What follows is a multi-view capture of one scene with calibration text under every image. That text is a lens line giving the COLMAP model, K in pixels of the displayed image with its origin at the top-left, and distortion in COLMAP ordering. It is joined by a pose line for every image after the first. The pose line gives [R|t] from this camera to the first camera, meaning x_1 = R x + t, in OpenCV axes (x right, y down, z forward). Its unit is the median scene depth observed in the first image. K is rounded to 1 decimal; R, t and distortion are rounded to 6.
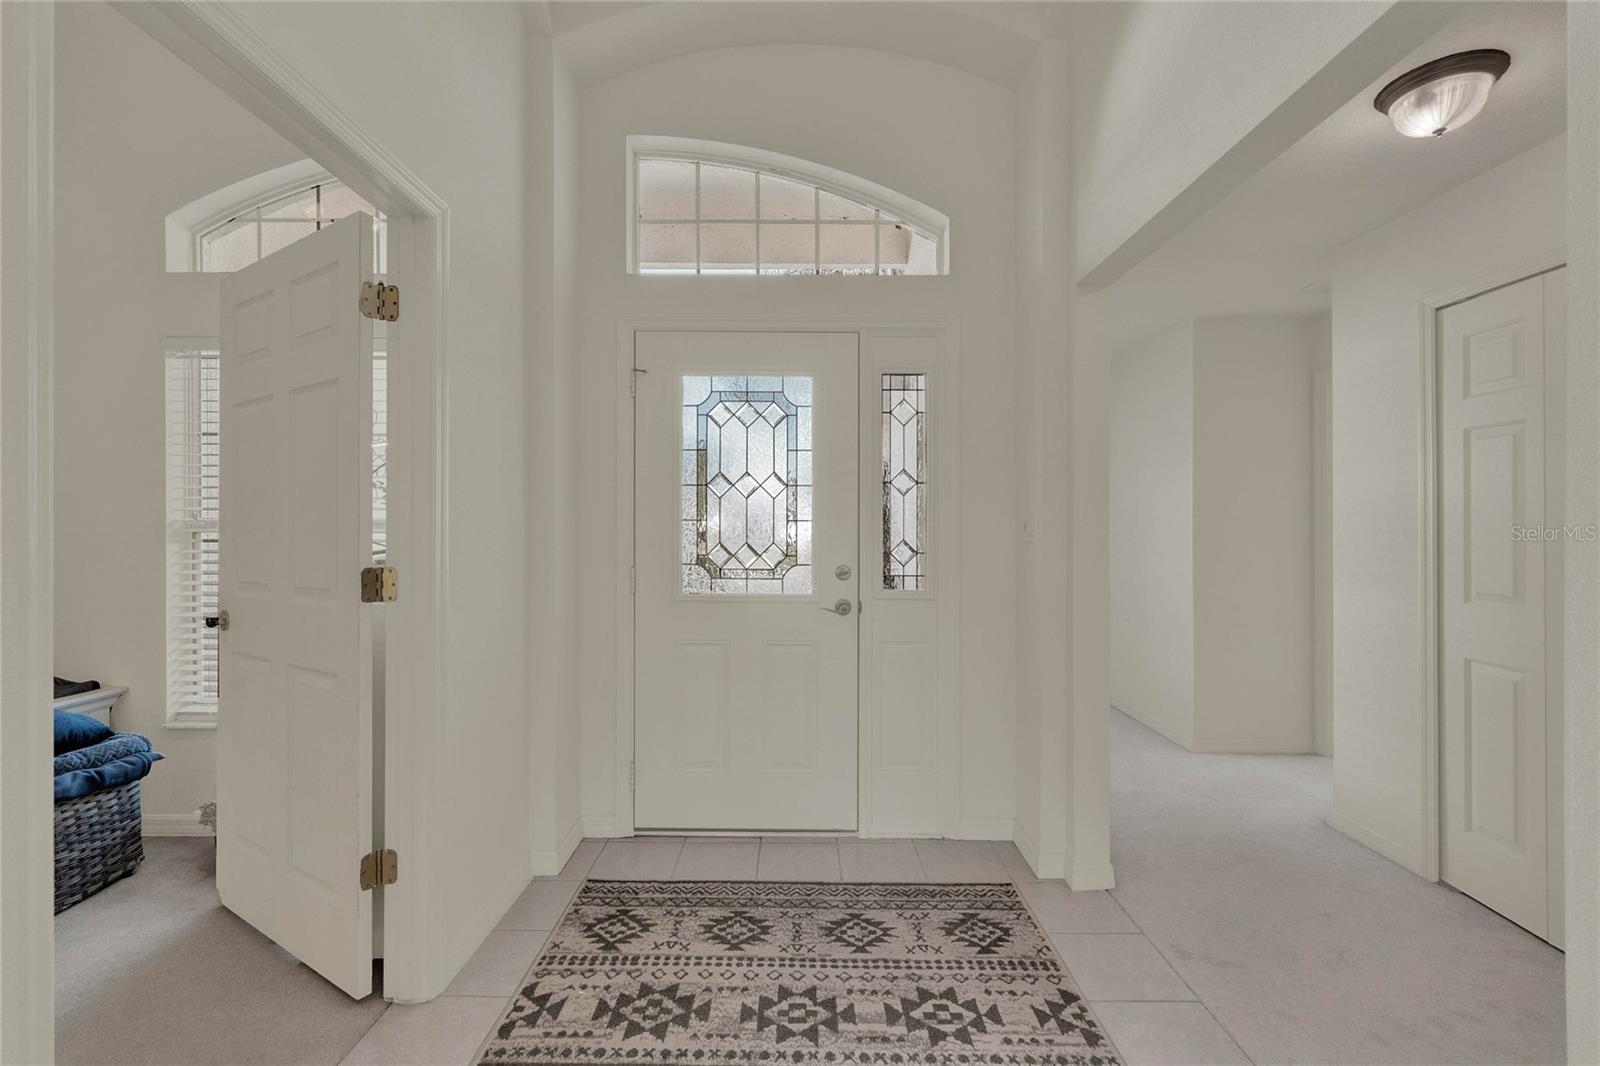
lens RADIAL K [[683.2, 0, 762.7], [0, 683.2, 526.3], [0, 0, 1]] dist [0.000717, -0.000193]
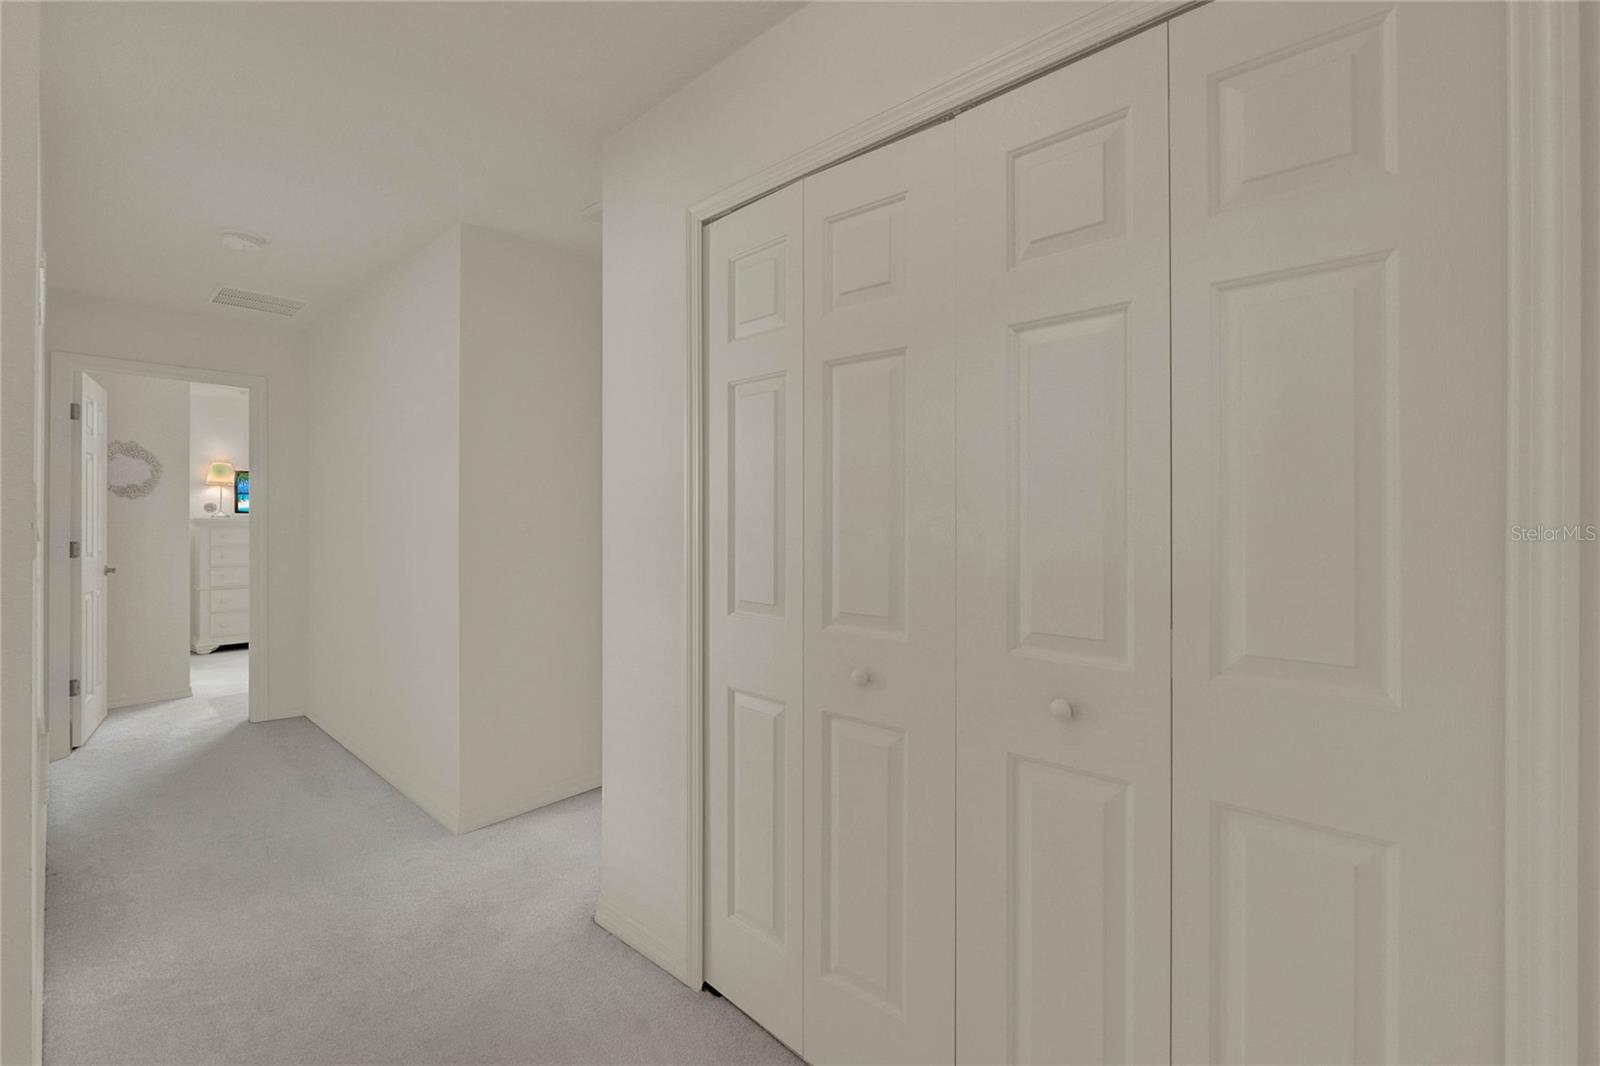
lens RADIAL K [[683.2, 0, 799.3], [0, 683.2, 526.1], [0, 0, 1]] dist [0.000717, -0.000193]
pose [[0.611321, -0.001627, 0.791381, 0.478976], [-0.004182, 0.999977, 0.005286, 0.010612], [-0.791371, -0.006541, 0.611301, 0.478751]]
